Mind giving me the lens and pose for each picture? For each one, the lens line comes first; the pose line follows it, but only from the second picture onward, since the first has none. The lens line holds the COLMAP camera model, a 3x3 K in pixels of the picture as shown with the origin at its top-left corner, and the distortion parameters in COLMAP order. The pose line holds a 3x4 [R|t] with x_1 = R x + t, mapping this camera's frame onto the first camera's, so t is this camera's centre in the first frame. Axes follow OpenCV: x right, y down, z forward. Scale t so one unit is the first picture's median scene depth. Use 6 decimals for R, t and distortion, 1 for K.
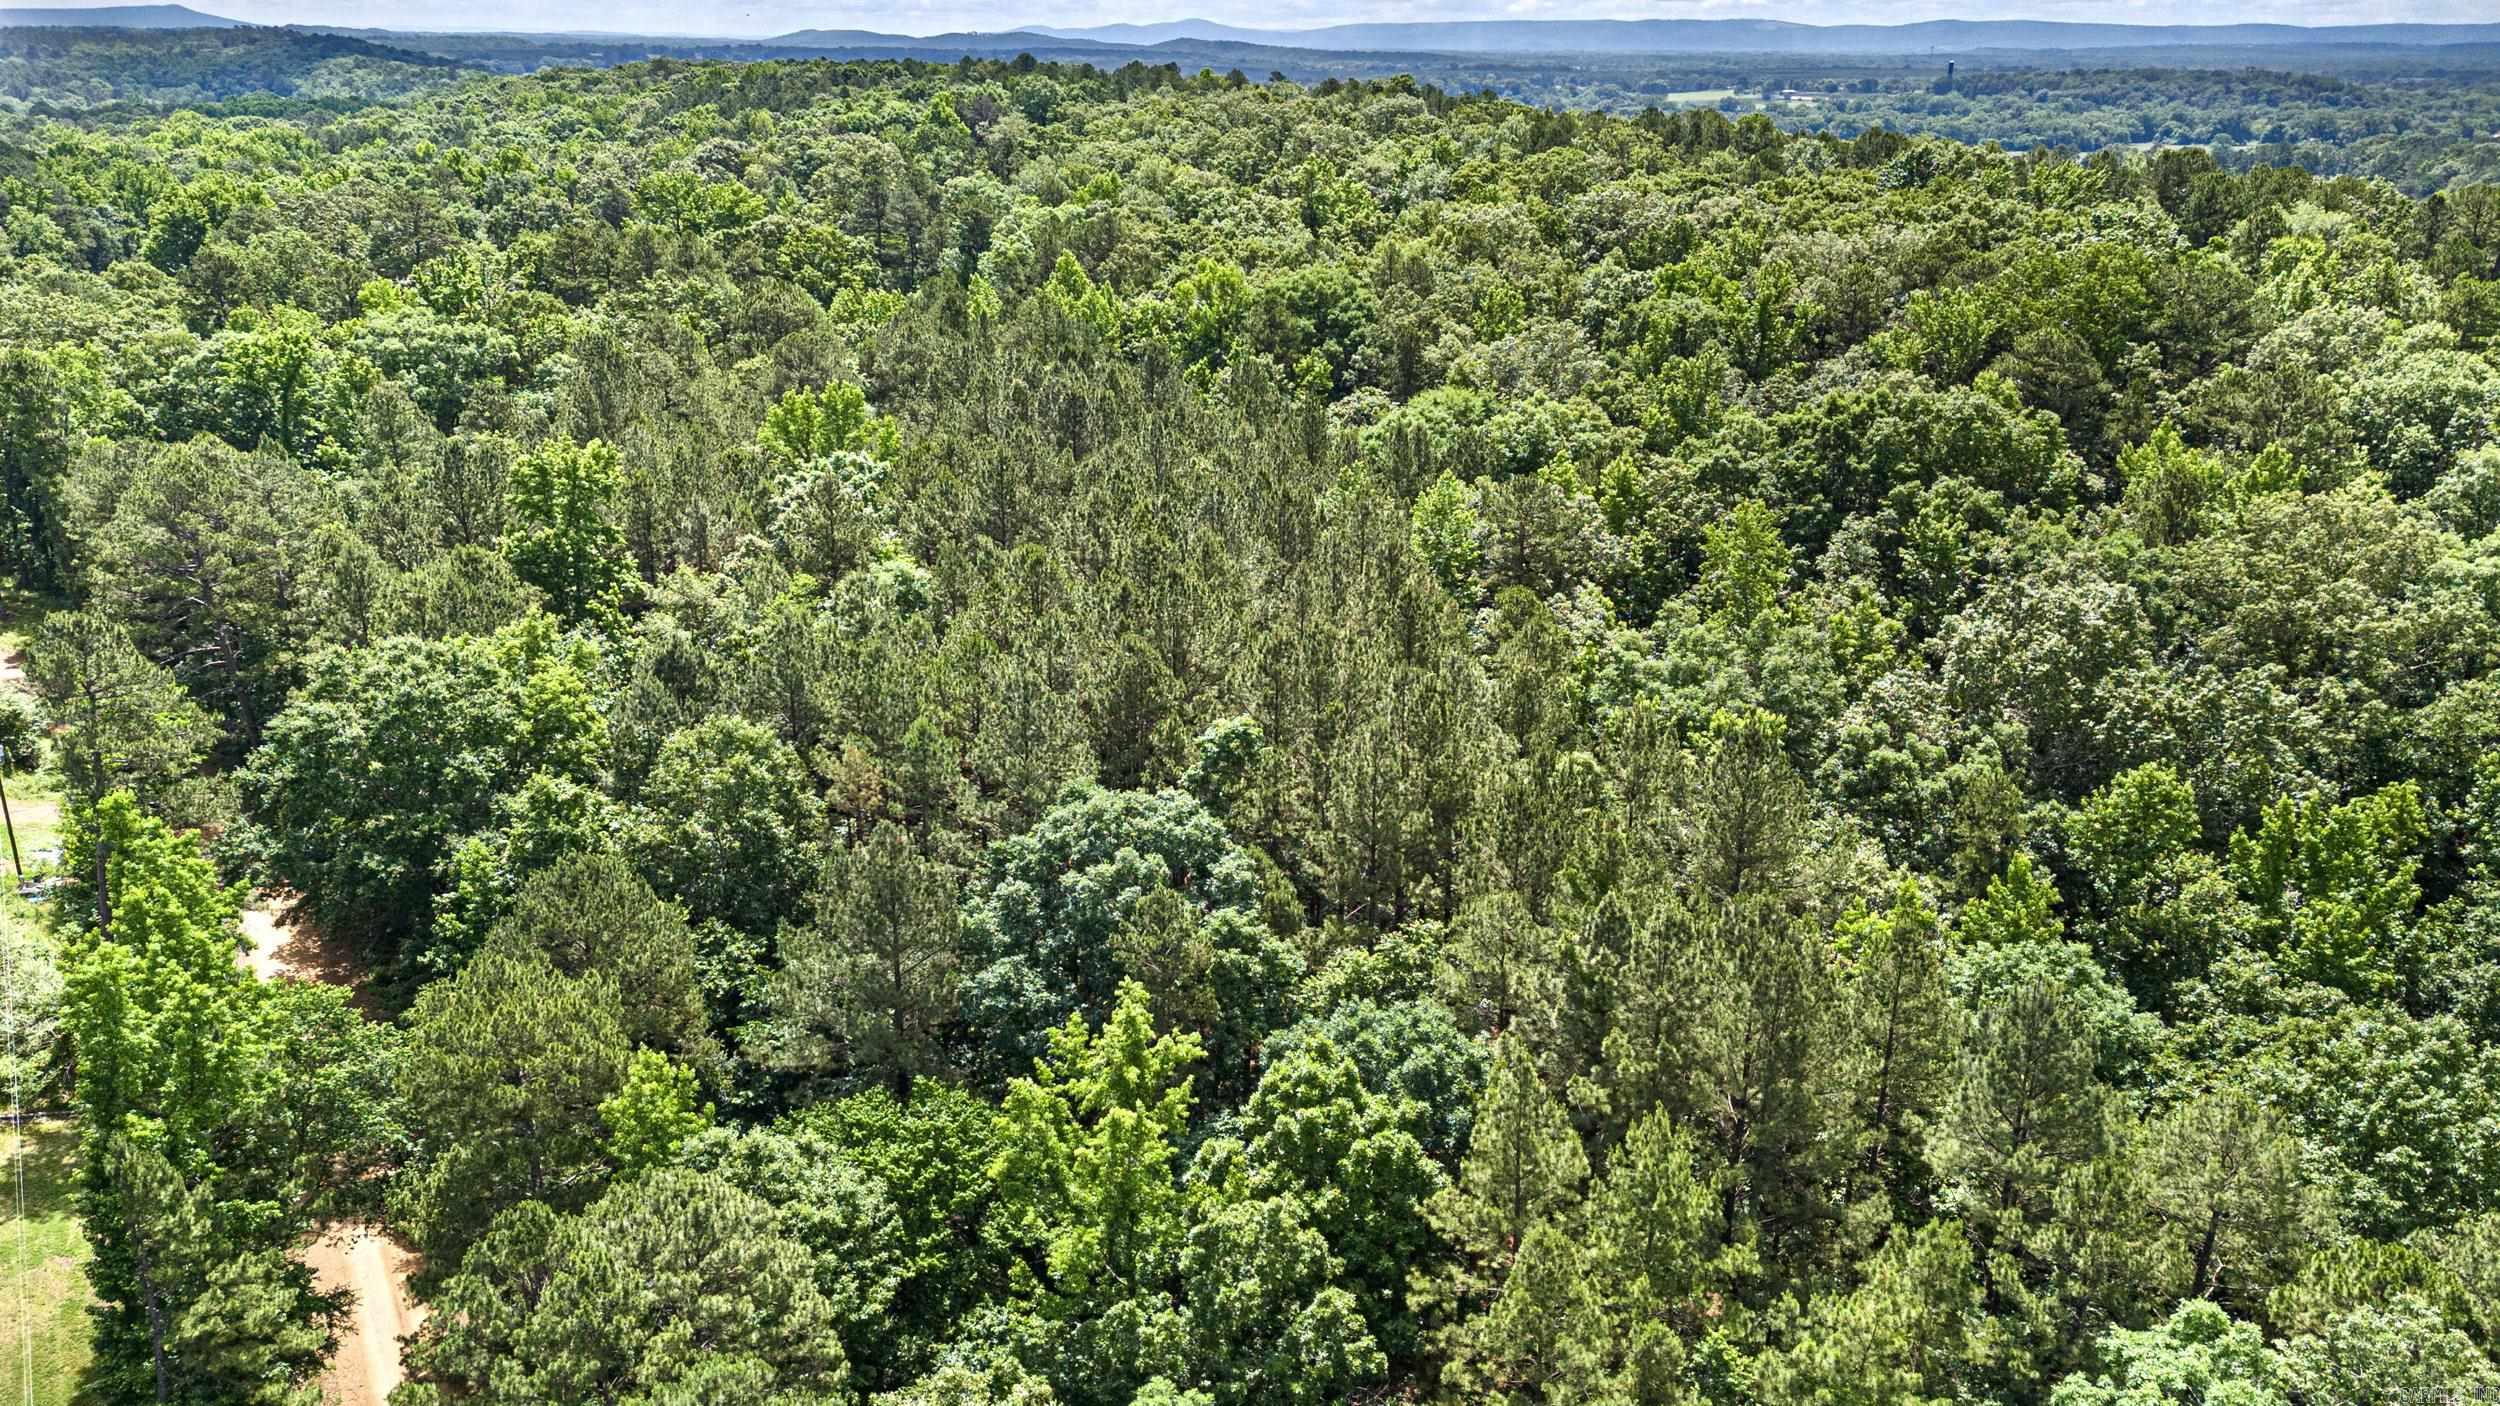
lens RADIAL K [[1876.6, 0, 1250.0], [0, 1876.6, 703.0], [0, 0, 1]] dist [0.056201, -0.053162]
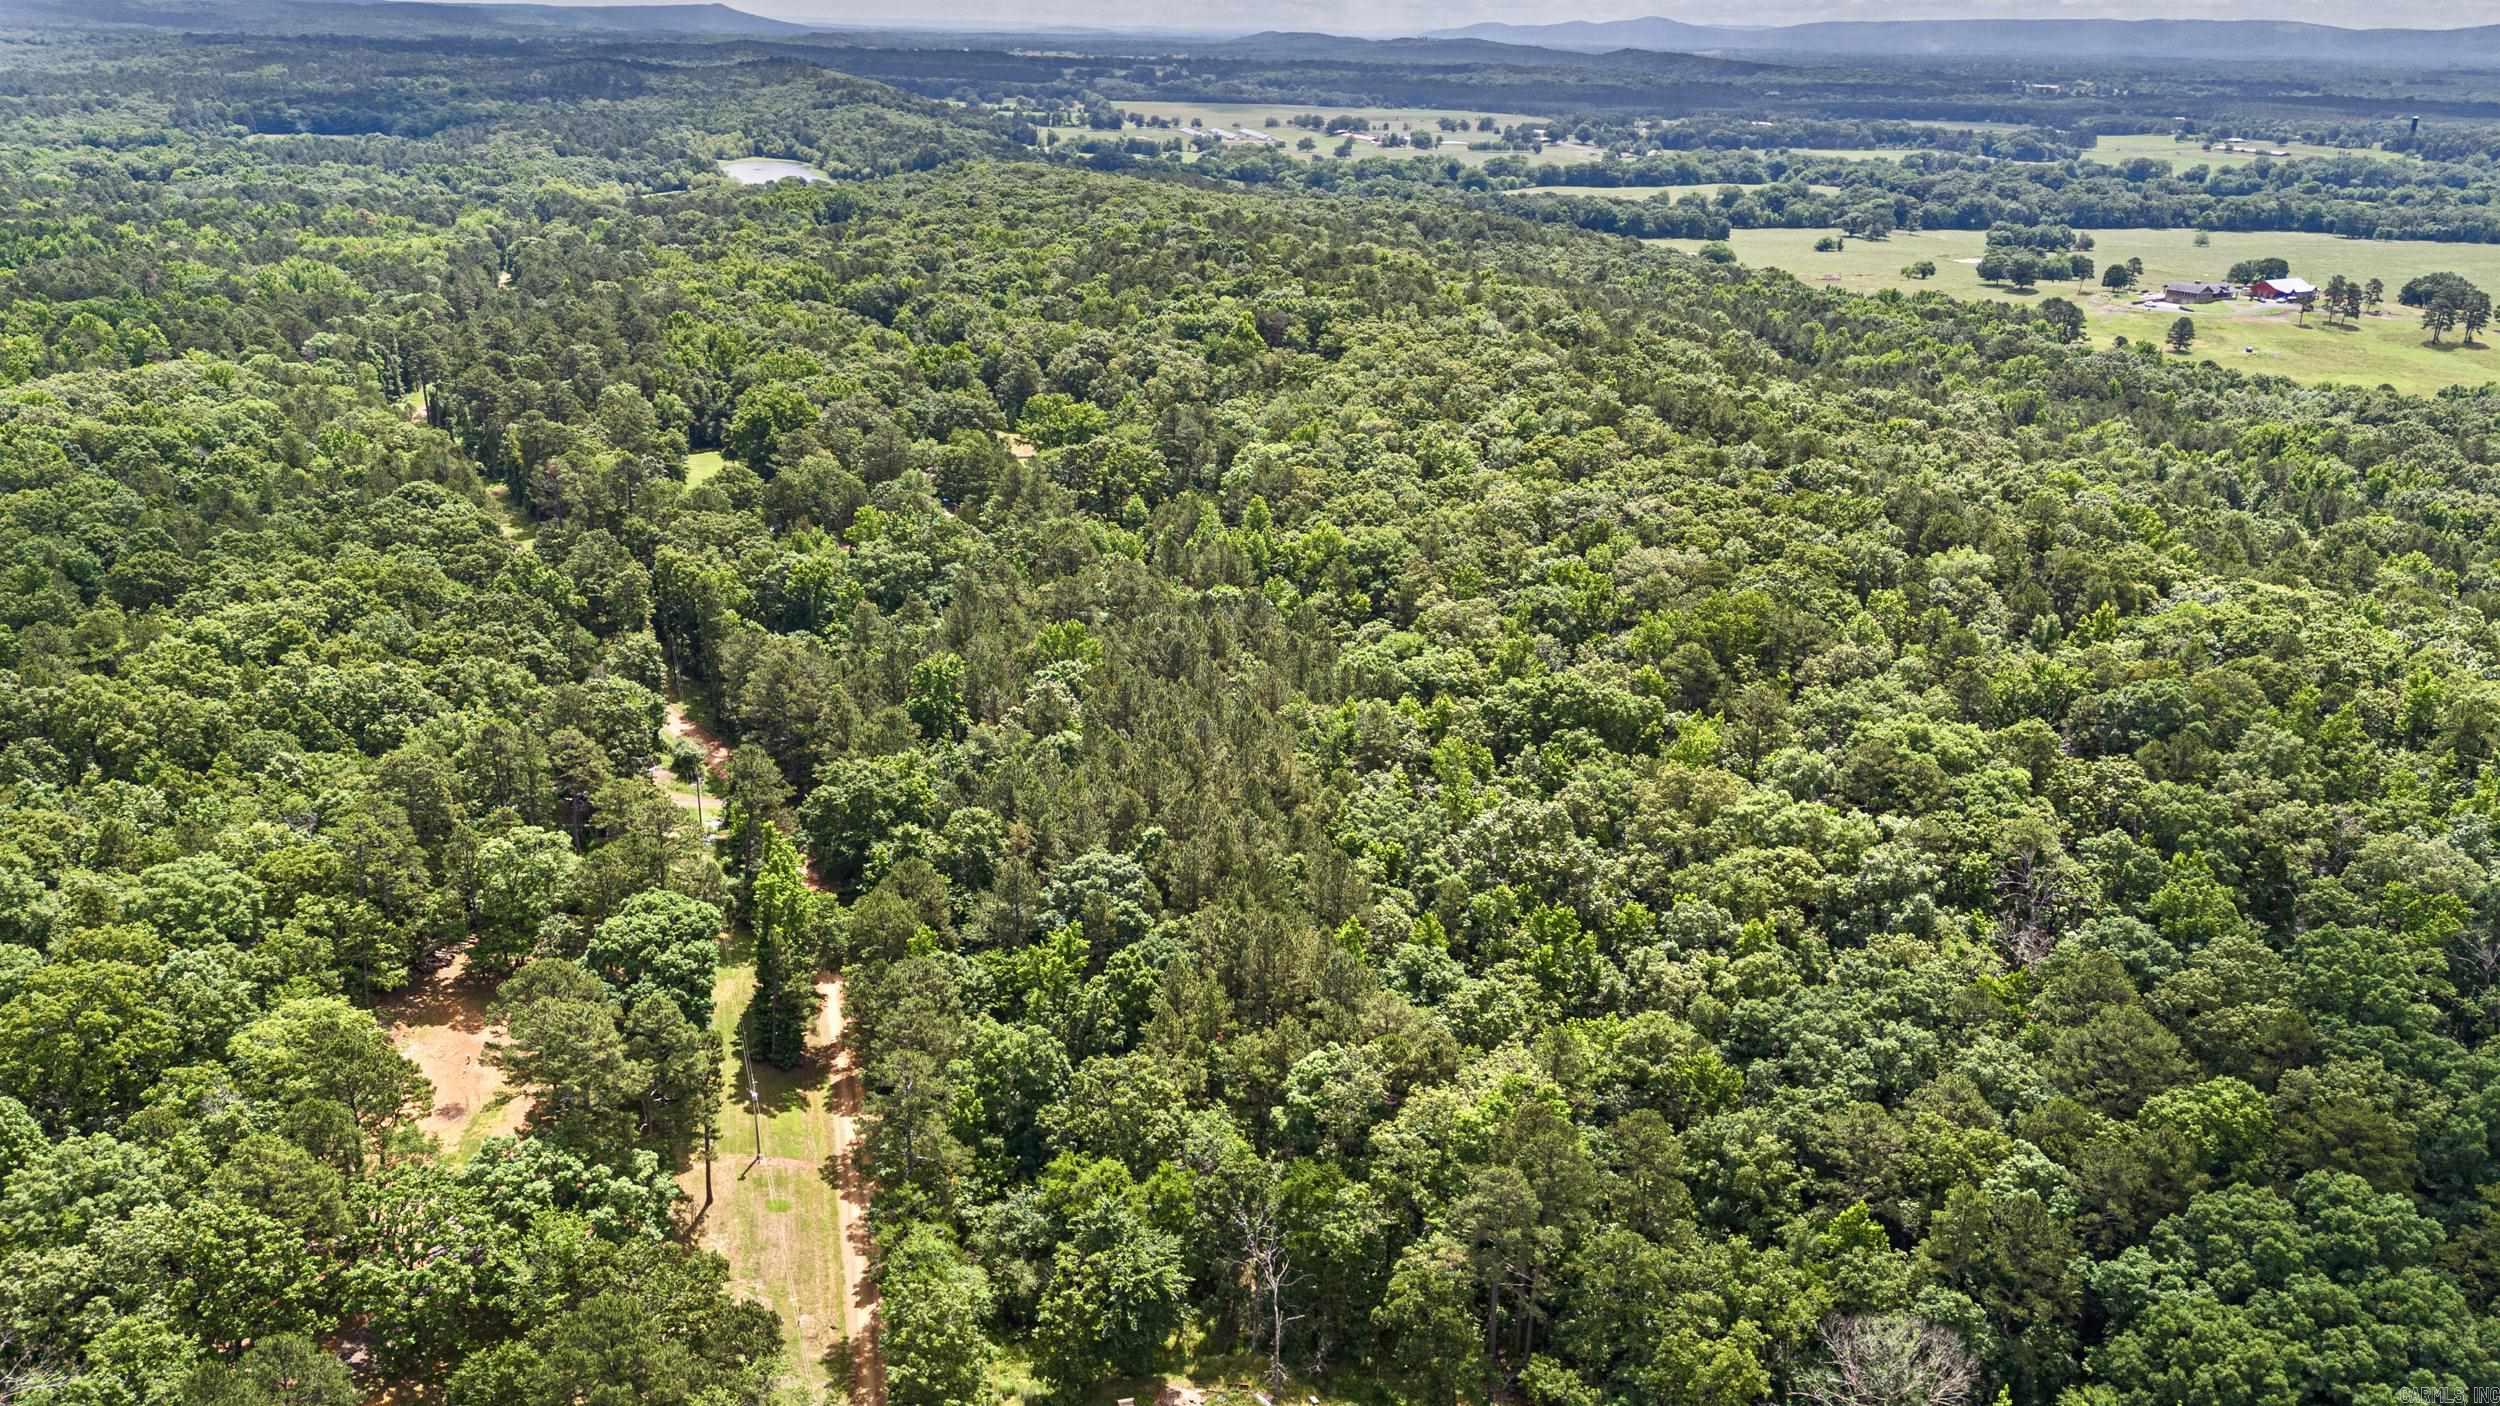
lens RADIAL K [[1876.6, 0, 1250.0], [0, 1876.6, 703.0], [0, 0, 1]] dist [0.056201, -0.053162]
pose [[0.973722, 0.085933, -0.210905, 0.620882], [-0.084771, 0.996294, 0.014563, -0.203532], [0.211375, 0.003698, 0.977398, -1.438406]]
